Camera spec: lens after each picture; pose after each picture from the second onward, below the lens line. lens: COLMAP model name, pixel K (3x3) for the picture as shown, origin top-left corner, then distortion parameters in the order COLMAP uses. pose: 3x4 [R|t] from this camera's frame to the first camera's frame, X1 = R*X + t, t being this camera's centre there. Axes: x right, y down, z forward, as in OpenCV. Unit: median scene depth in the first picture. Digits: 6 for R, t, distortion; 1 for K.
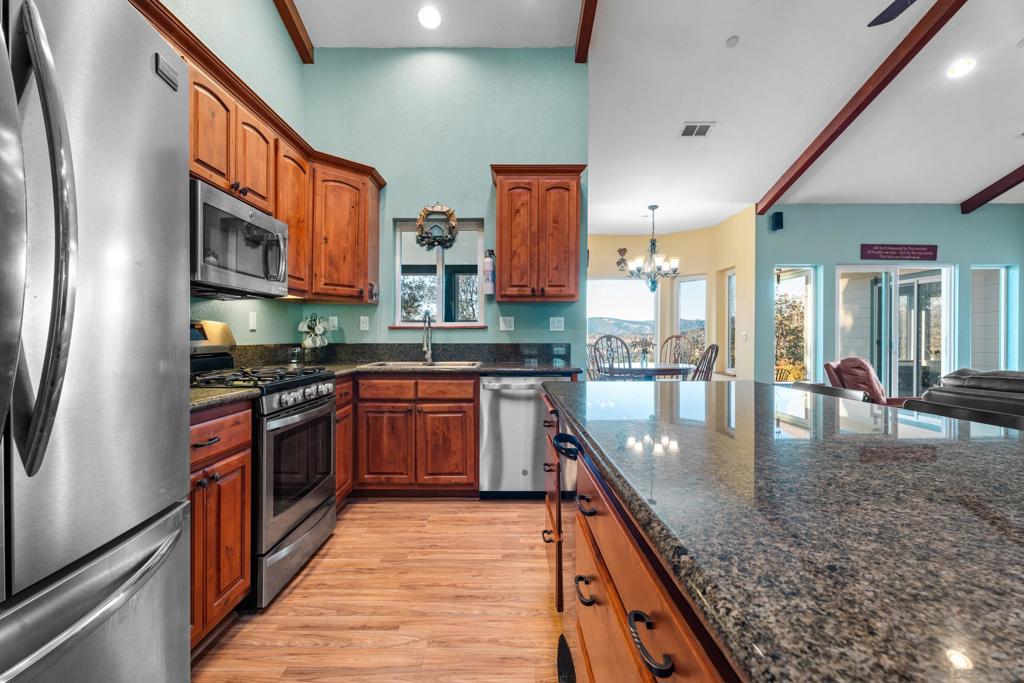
lens RADIAL K [[458.7, 0, 506.3], [0, 458.7, 336.6], [0, 0, 1]] dist [0.000218, 0.000258]
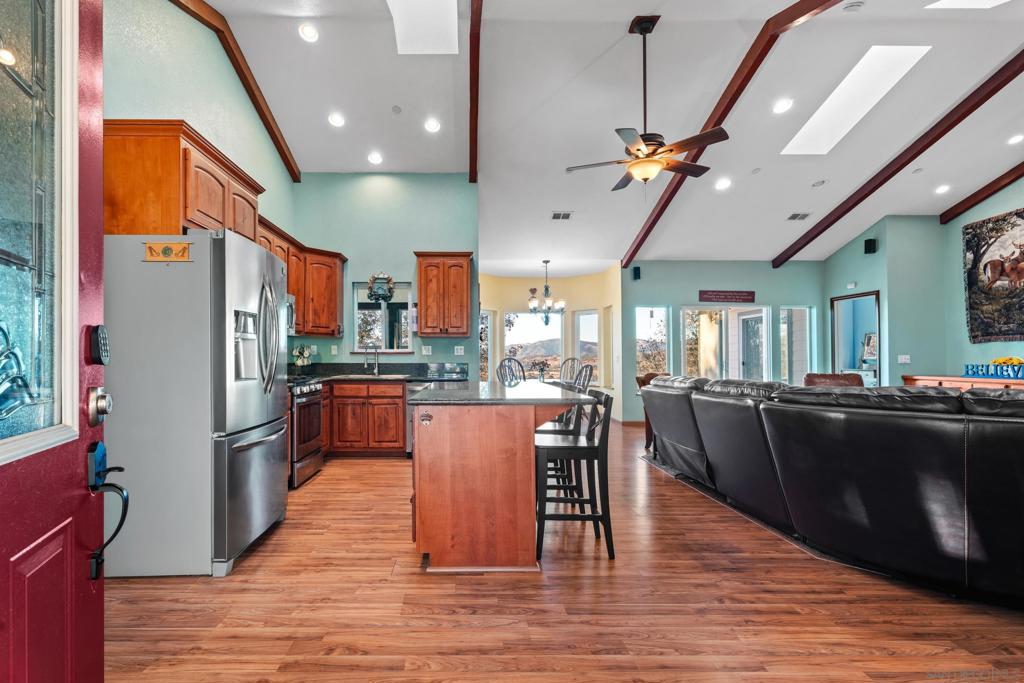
lens RADIAL K [[483.6, 0, 464.8], [0, 483.6, 354.5], [0, 0, 1]] dist [0.001394, 0.000135]
pose [[0.999965, 0.000415, 0.008335, 0.121672], [-0.000328, 0.999945, -0.010441, 0.002915], [-0.008338, 0.010438, 0.999911, -0.653516]]
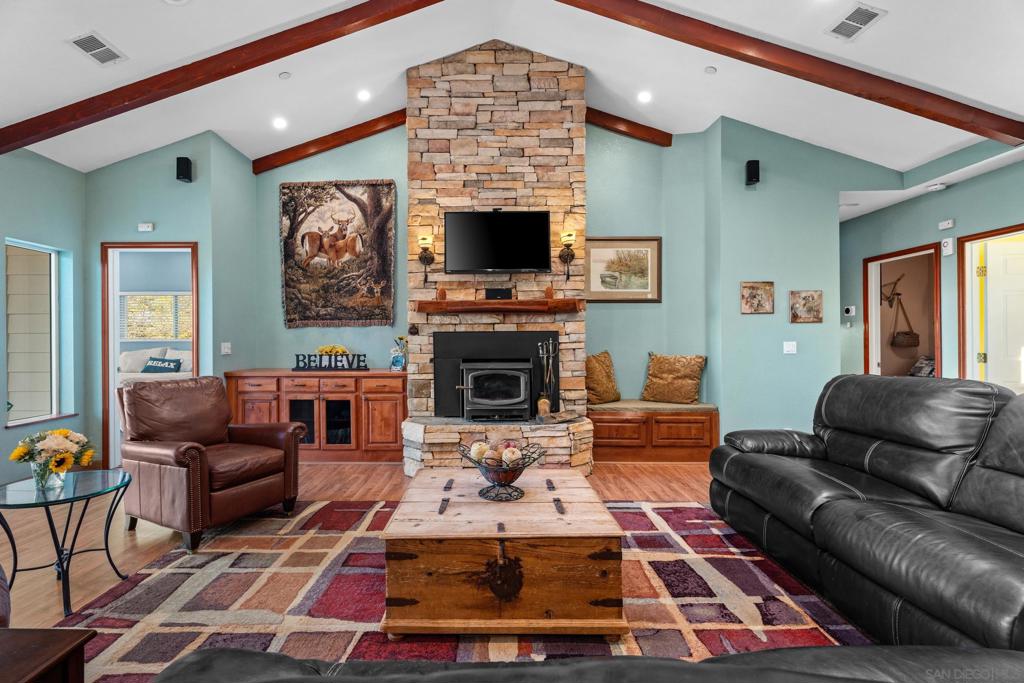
lens RADIAL K [[467.2, 0, 486.0], [0, 467.2, 336.2], [0, 0, 1]] dist [0.000328, -0.000111]
pose [[0.007734, 0.008864, 0.999931, 0.603861], [0.002309, 0.999958, -0.008882, -0.019664], [-0.999967, 0.002377, 0.007713, 0.529506]]
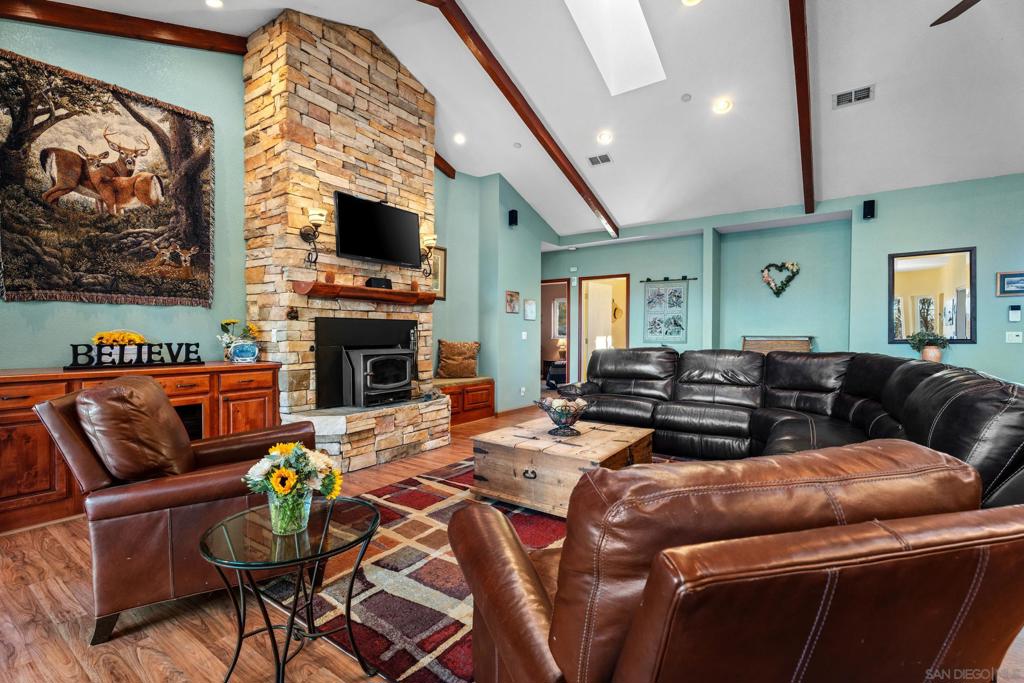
lens RADIAL K [[454.2, 0, 513.0], [0, 454.2, 337.2], [0, 0, 1]] dist [0.002861, -0.000026]
pose [[-0.822338, -0.007284, 0.568952, 0.822966], [-0.005141, 0.999972, 0.005371, -0.001870], [-0.568976, 0.001492, -0.822353, 1.315819]]
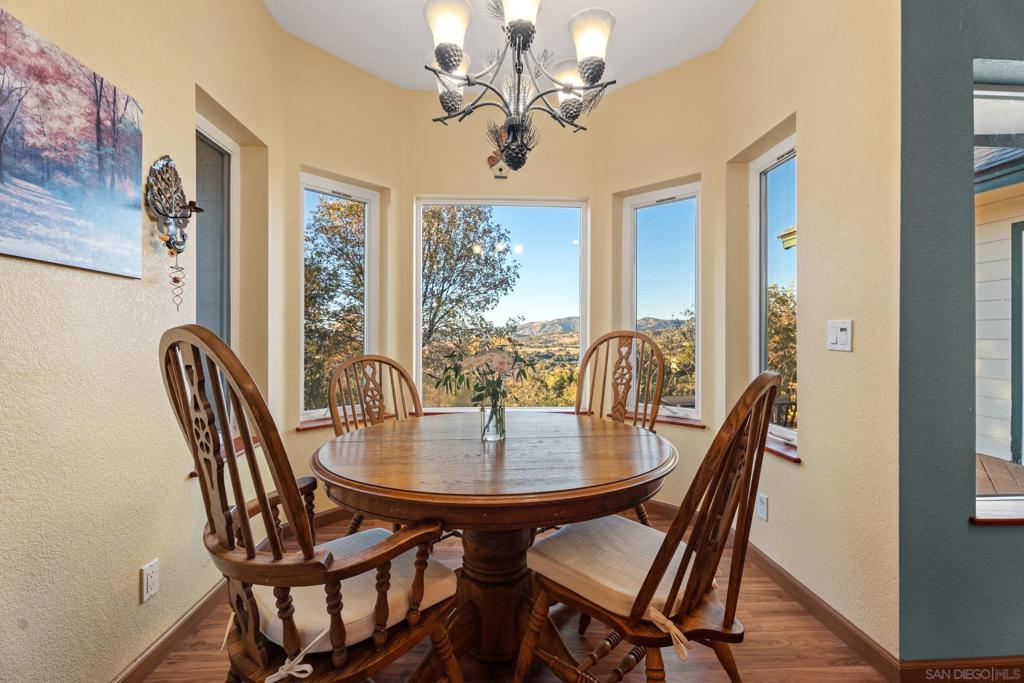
lens RADIAL K [[454.2, 0, 513.0], [0, 454.2, 337.2], [0, 0, 1]] dist [0.002861, -0.000026]
pose [[0.998262, 0.001716, 0.058910, 0.499241], [-0.001905, 0.999993, 0.003157, 0.001102], [-0.058905, -0.003264, 0.998258, 1.217001]]
